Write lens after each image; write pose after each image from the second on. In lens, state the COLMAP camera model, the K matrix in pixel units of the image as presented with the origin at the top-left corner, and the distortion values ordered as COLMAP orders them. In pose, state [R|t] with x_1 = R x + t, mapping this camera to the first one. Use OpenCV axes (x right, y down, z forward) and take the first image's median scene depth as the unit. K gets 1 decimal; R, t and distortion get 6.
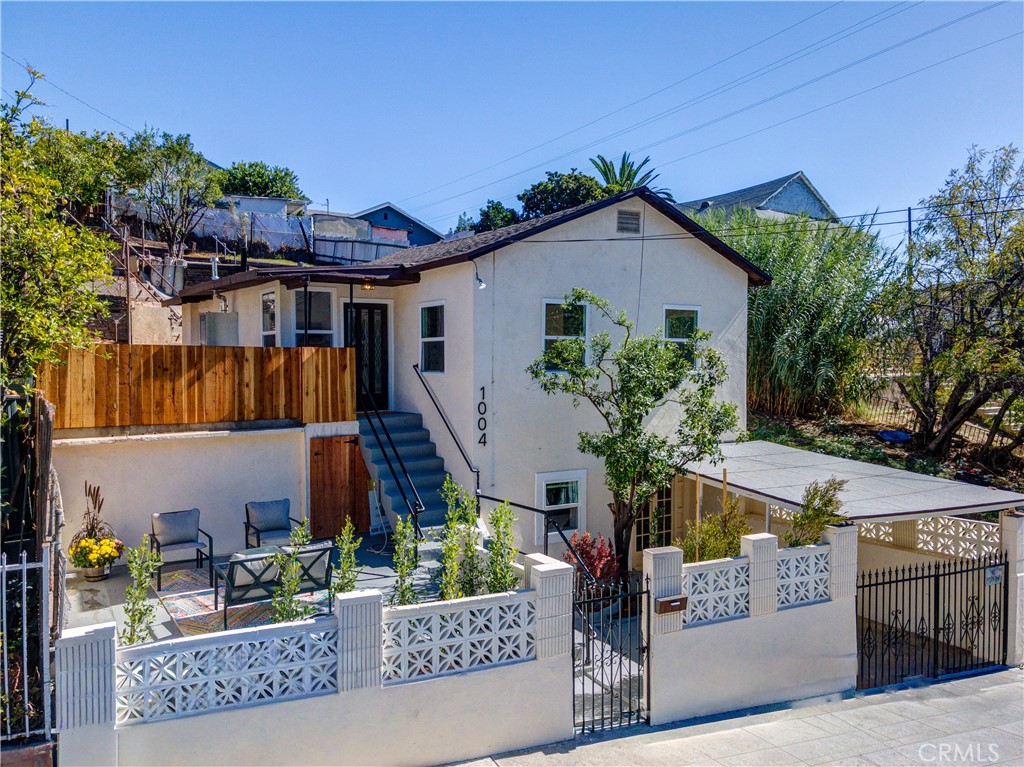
lens RADIAL K [[746.1, 0, 512.0], [0, 746.1, 383.5], [0, 0, 1]] dist [0.035943, 0.008401]
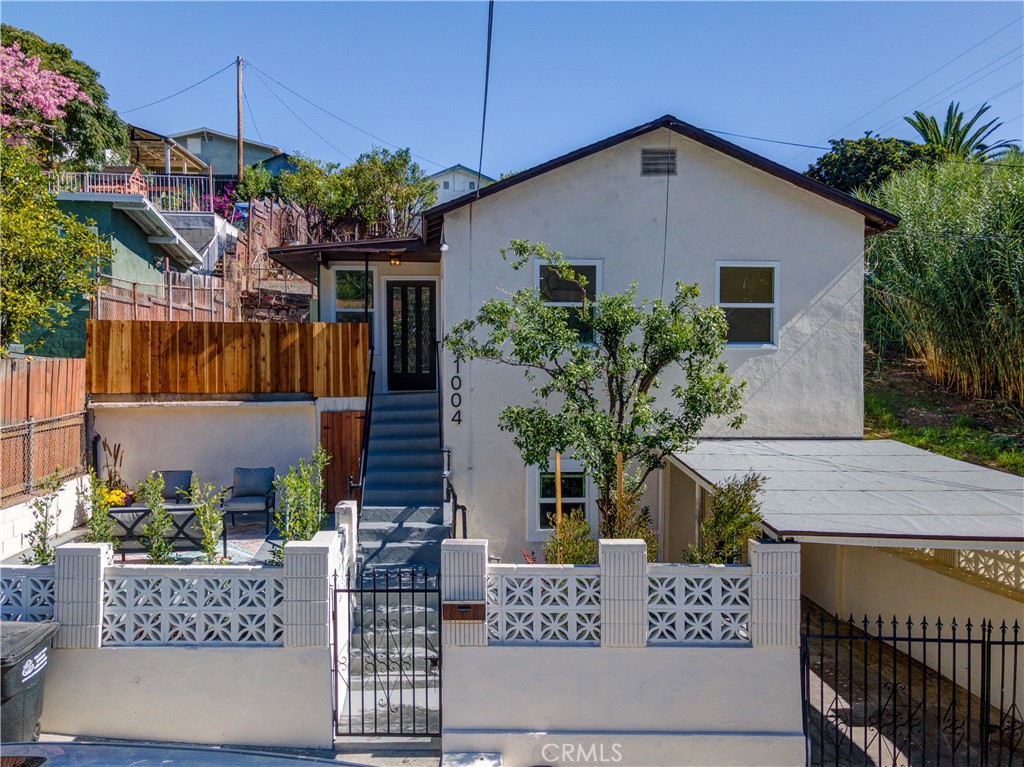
lens RADIAL K [[746.1, 0, 512.0], [0, 746.1, 383.5], [0, 0, 1]] dist [0.035943, 0.008401]
pose [[0.889810, 0.006586, -0.456283, 0.437174], [-0.012188, 0.999882, -0.009336, 0.041809], [0.456168, 0.013869, 0.889786, 0.217796]]
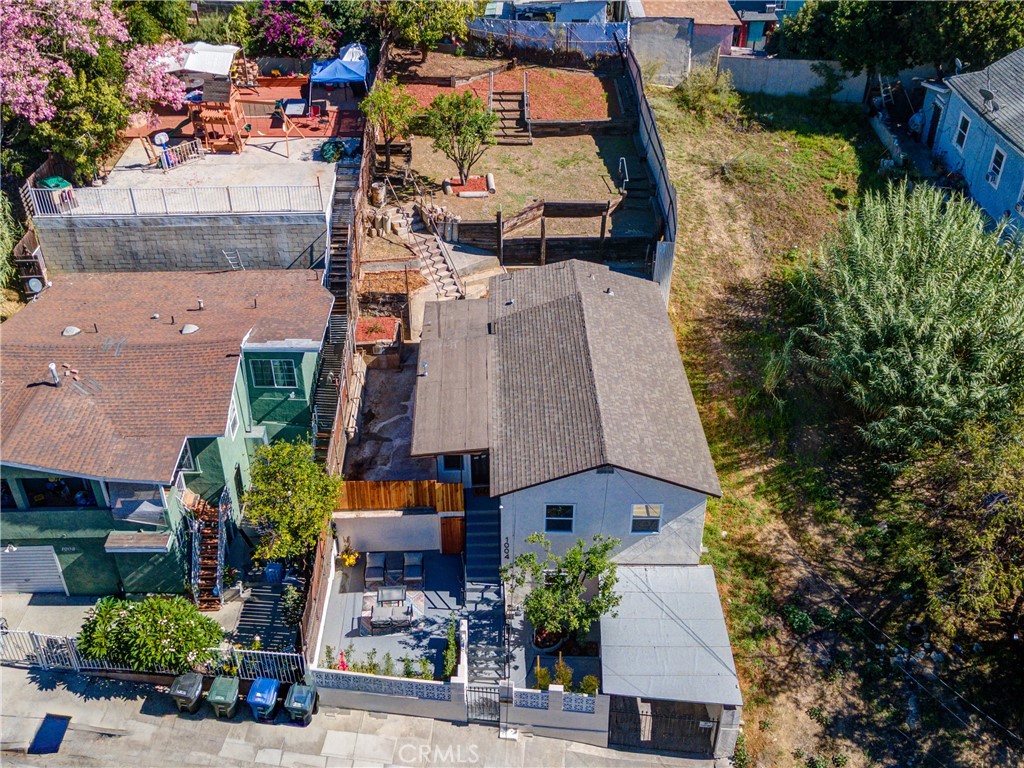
lens RADIAL K [[993.8, 0, 528.9], [0, 993.8, 341.2], [0, 0, 1]] dist [0.041917, -0.000923]
pose [[0.852522, 0.306108, -0.423680, 0.962040], [-0.026063, 0.834460, 0.550451, -1.871881], [0.522042, -0.458229, 0.719374, -0.620775]]
